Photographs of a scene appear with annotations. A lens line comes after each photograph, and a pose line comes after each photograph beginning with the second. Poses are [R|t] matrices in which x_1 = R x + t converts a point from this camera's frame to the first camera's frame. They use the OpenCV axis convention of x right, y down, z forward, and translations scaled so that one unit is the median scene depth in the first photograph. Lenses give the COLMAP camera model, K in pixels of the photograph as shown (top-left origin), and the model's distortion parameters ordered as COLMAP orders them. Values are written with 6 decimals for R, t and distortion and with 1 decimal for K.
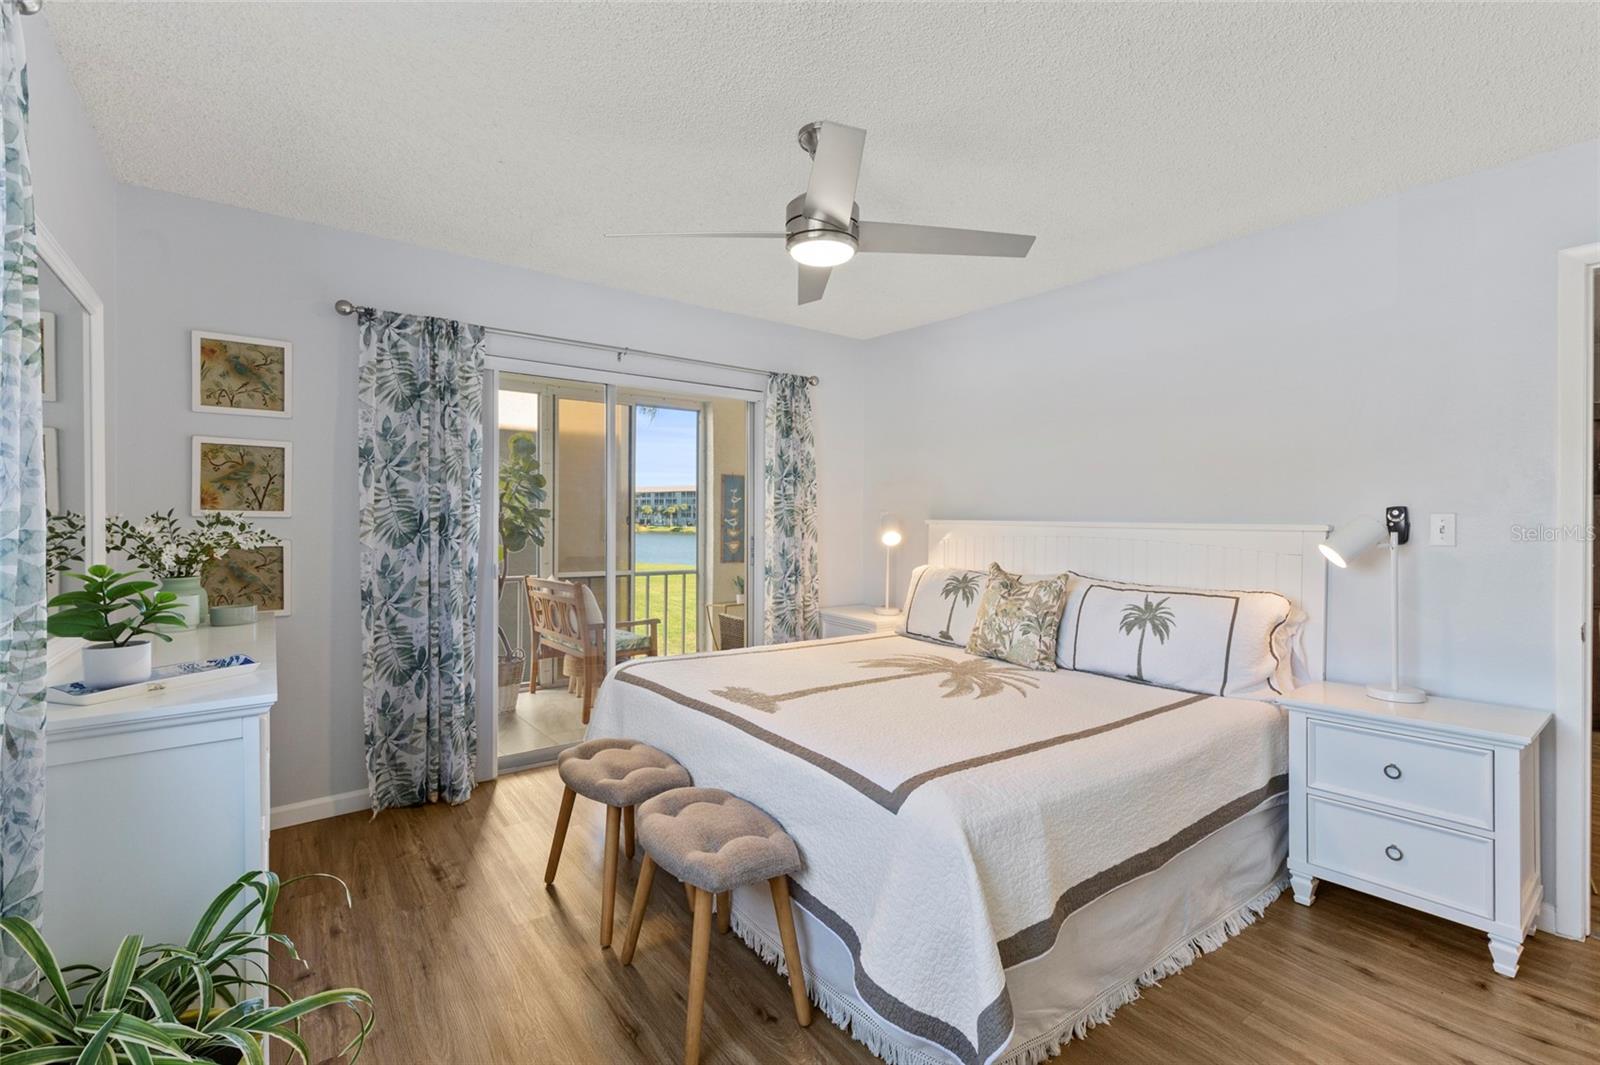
lens RADIAL K [[719.0, 0, 809.5], [0, 719.0, 522.8], [0, 0, 1]] dist [0.003675, -0.001339]
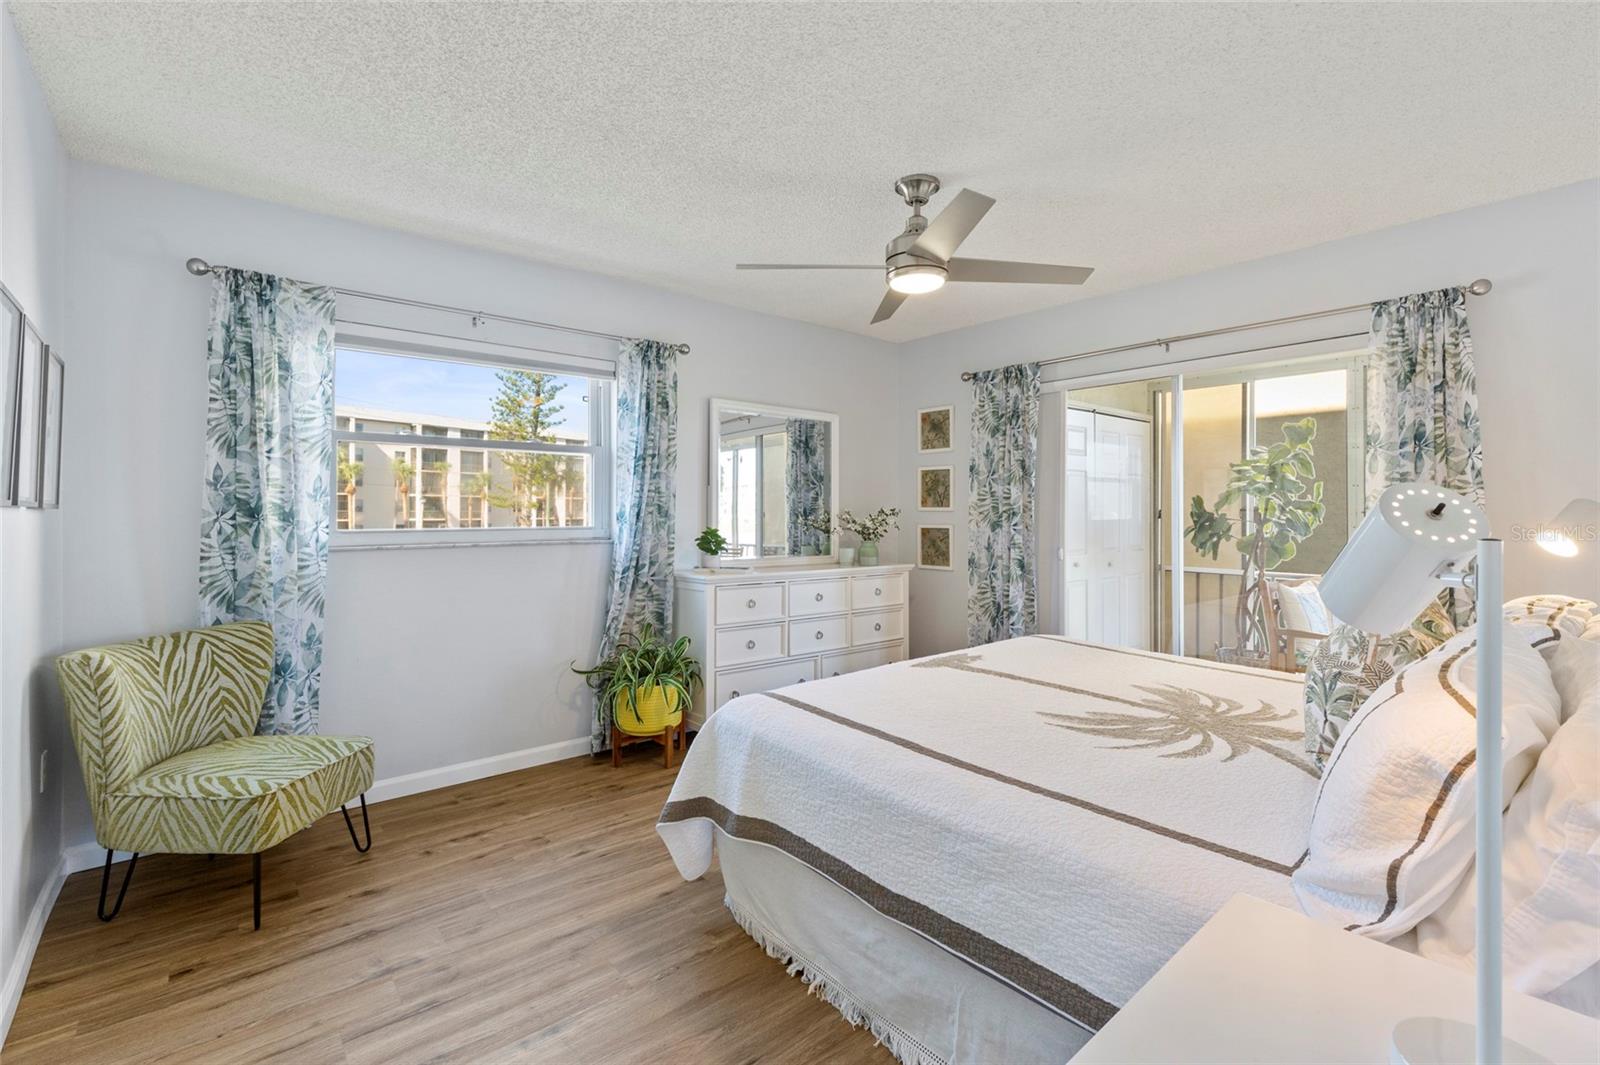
lens RADIAL K [[719.0, 0, 807.3], [0, 719.0, 521.5], [0, 0, 1]] dist [0.003675, -0.001339]
pose [[0.054619, 0.011212, -0.998444, 0.861947], [-0.000062, 0.999937, 0.011225, -0.001642], [0.998507, -0.000552, 0.054616, 0.547441]]
